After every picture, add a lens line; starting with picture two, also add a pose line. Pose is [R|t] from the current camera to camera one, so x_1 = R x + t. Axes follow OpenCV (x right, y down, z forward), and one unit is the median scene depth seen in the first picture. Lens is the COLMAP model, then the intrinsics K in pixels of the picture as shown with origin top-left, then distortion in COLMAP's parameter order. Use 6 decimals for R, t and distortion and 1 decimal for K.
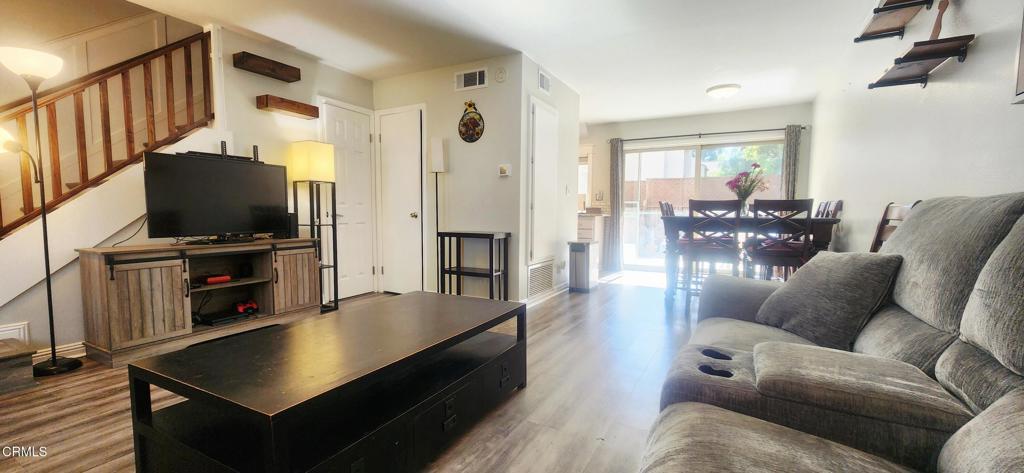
lens RADIAL K [[413.0, 0, 511.3], [0, 413.0, 238.4], [0, 0, 1]] dist [0.008193, 0.000207]
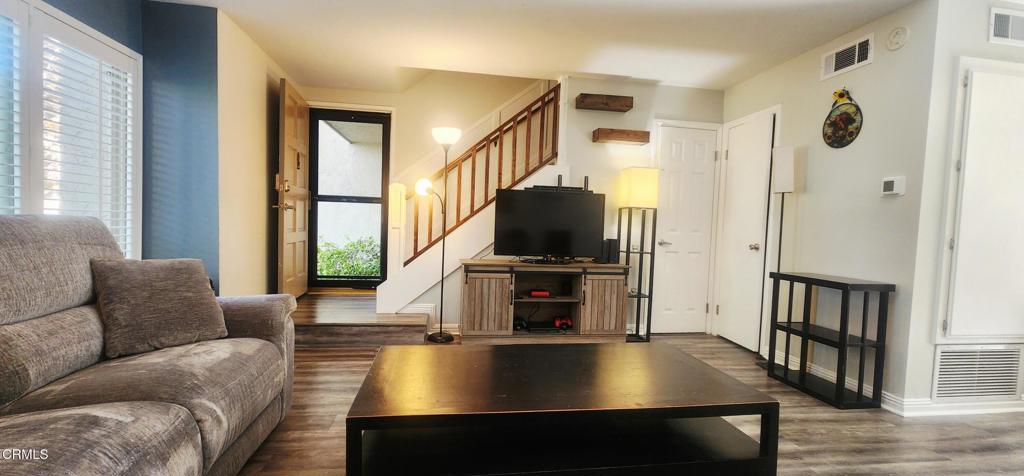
lens RADIAL K [[443.3, 0, 512.9], [0, 443.3, 243.6], [0, 0, 1]] dist [0.002642, 0.000068]
pose [[0.612405, 0.049266, -0.789008, 0.179959], [-0.083635, 0.996493, -0.002694, -0.026468], [0.786108, 0.067638, 0.614377, 0.132710]]
